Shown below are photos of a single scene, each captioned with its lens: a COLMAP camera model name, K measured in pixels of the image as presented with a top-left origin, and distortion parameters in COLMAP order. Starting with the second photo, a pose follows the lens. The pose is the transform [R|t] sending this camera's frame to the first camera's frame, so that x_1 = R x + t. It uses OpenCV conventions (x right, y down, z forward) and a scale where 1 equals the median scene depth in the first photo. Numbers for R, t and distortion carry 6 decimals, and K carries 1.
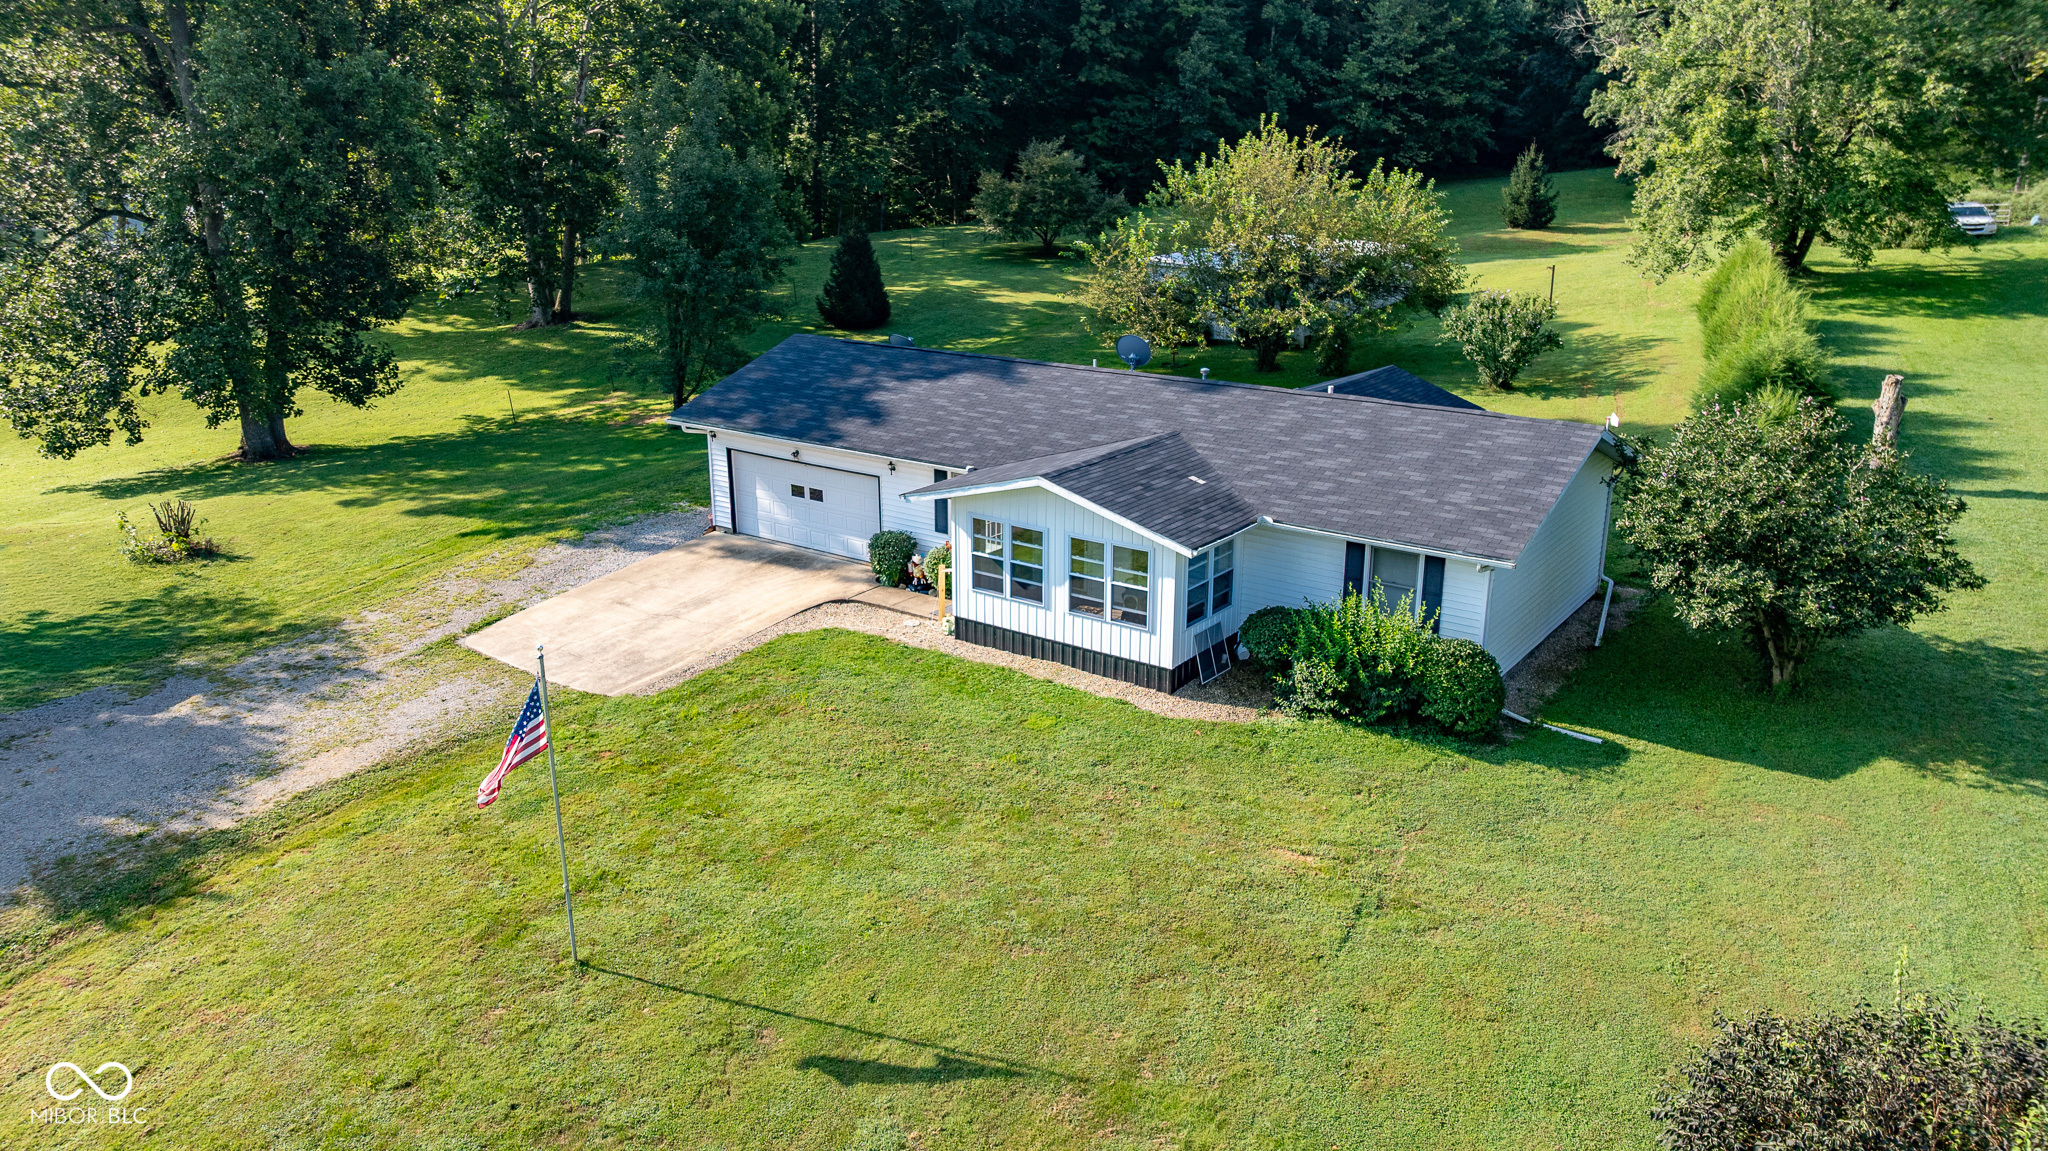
lens RADIAL K [[1443.9, 0, 1024.0], [0, 1443.9, 575.5], [0, 0, 1]] dist [-0.033102, 0.038670]
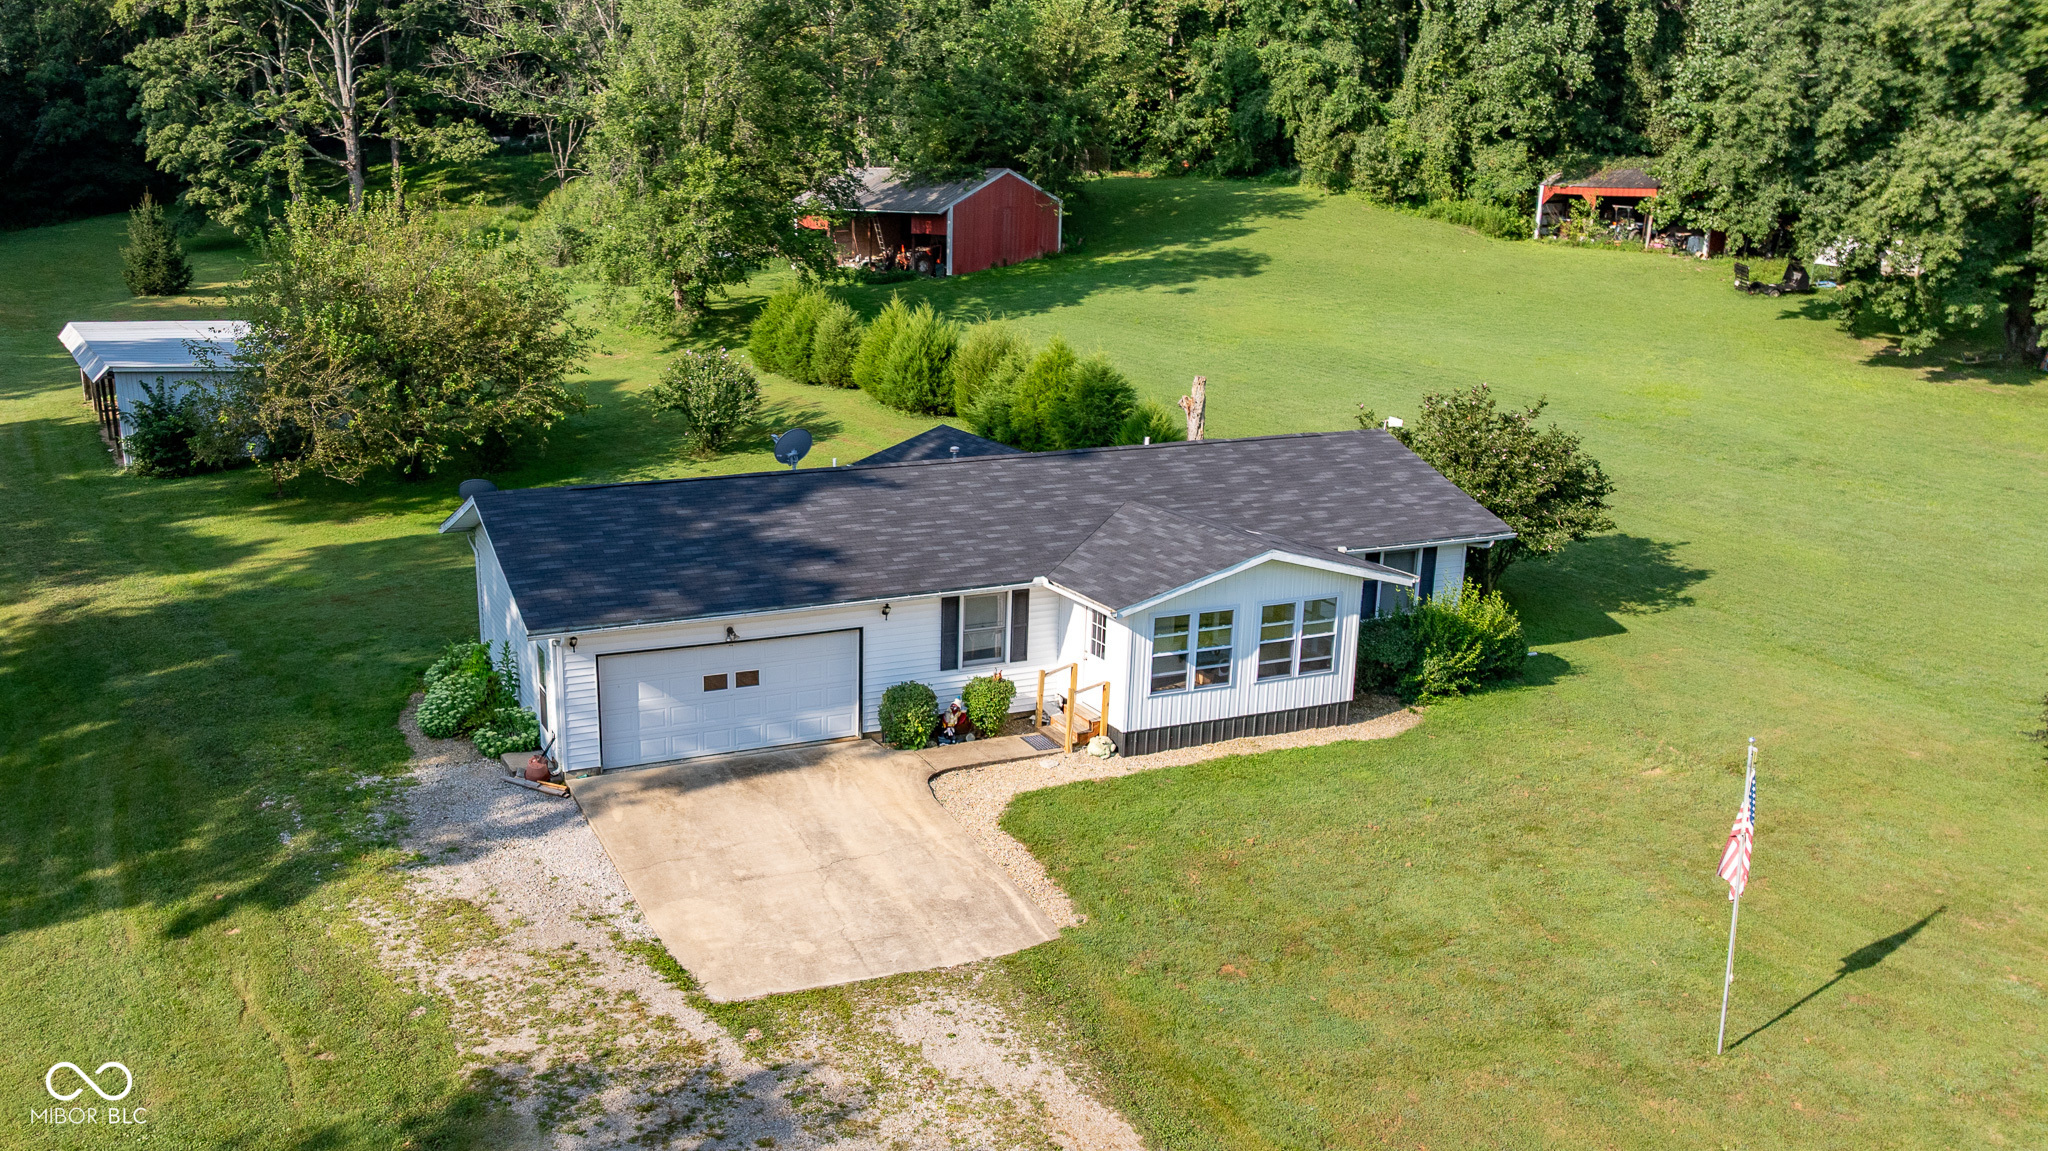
lens RADIAL K [[1709.4, 0, 868.3], [0, 1709.4, 575.9], [0, 0, 1]] dist [-0.038350, 0.001654]
pose [[0.529700, -0.201963, 0.823789, -1.031051], [0.253095, 0.964626, 0.073750, -0.193392], [-0.809543, 0.169432, 0.562079, 0.515962]]
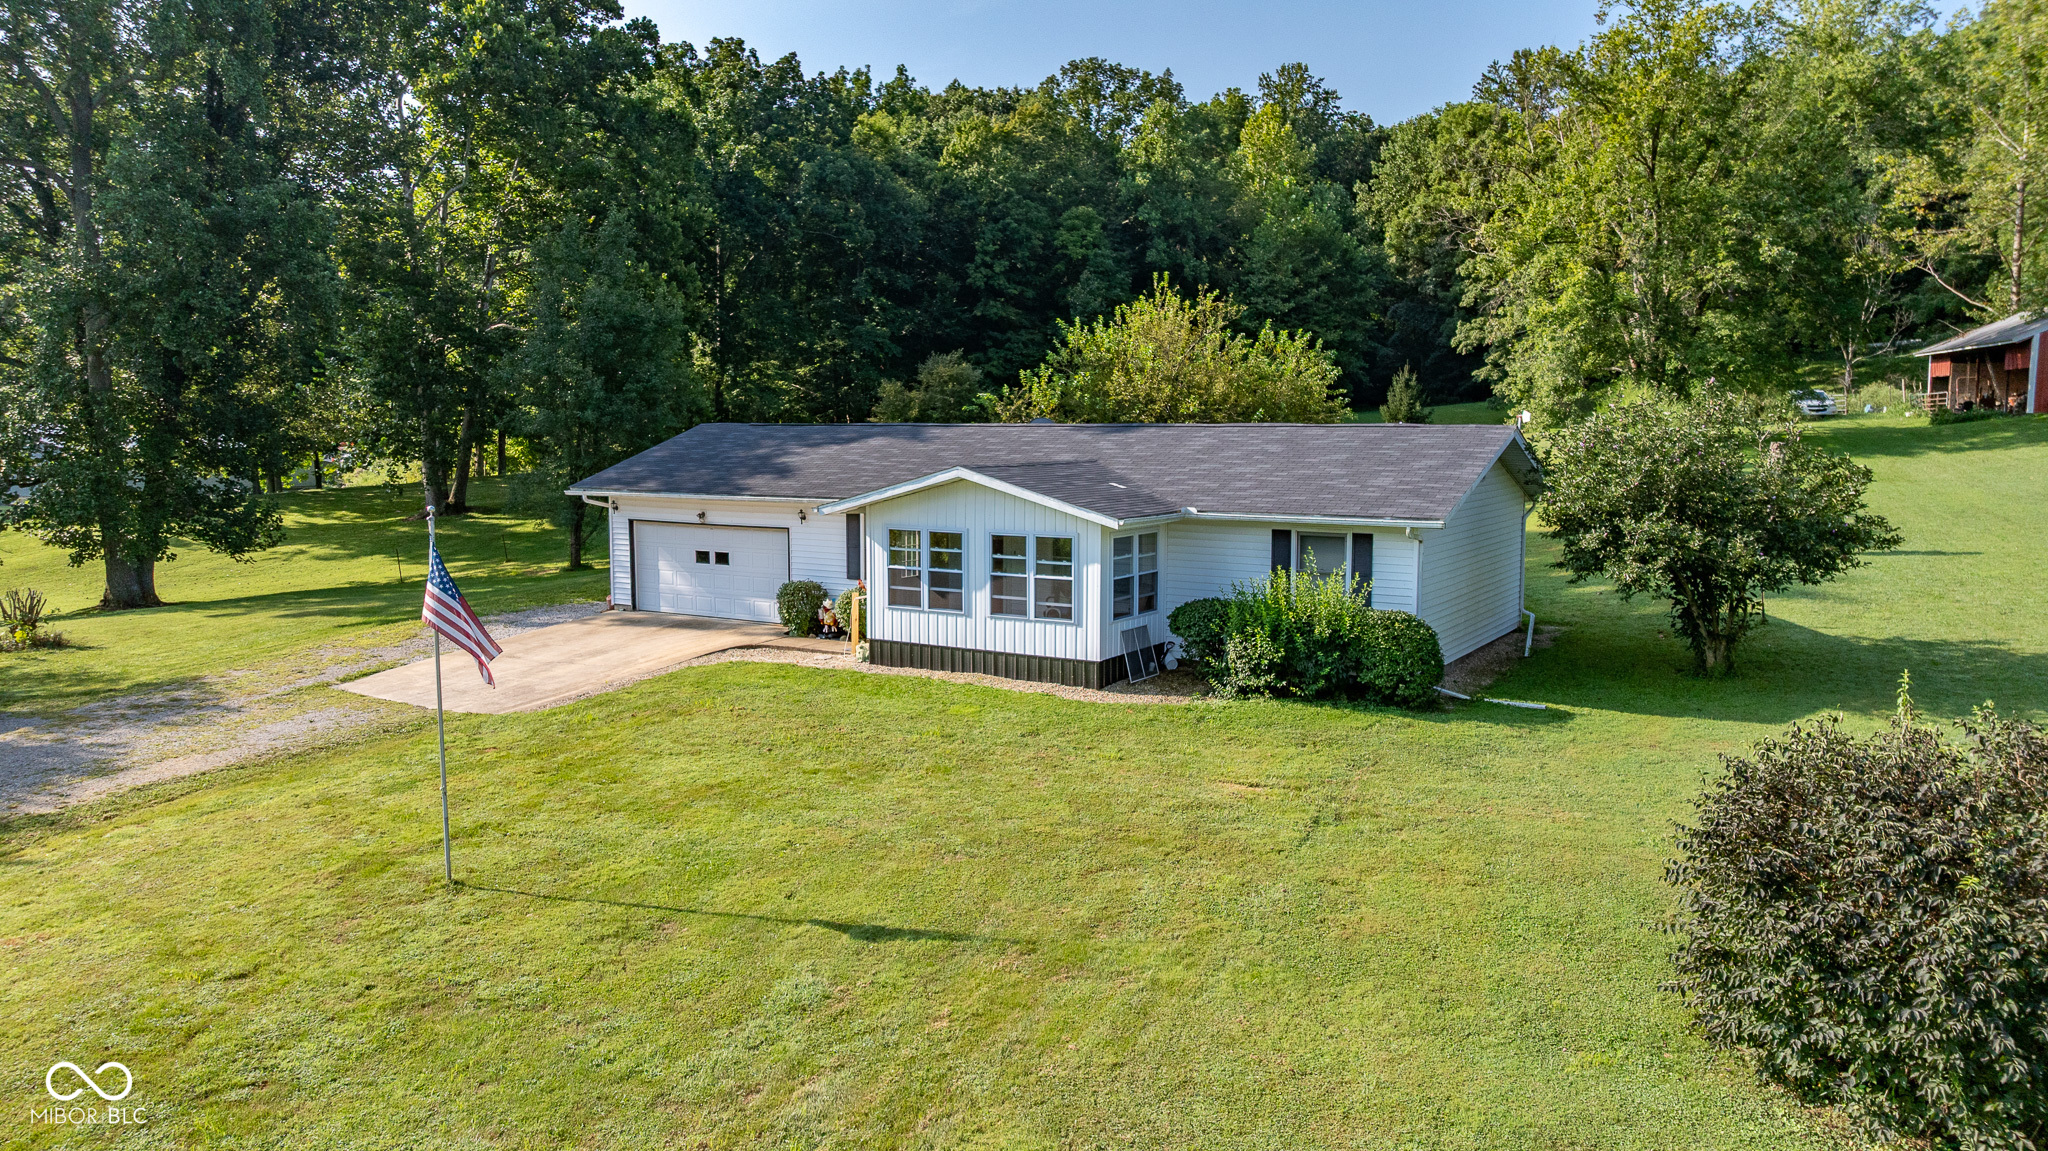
lens RADIAL K [[1443.9, 0, 1024.0], [0, 1443.9, 575.5], [0, 0, 1]] dist [-0.033102, 0.038670]
pose [[0.997267, -0.005904, 0.073651, -0.016220], [0.020168, 0.980701, -0.194468, 0.178338], [-0.071082, 0.195422, 0.978140, 0.051297]]
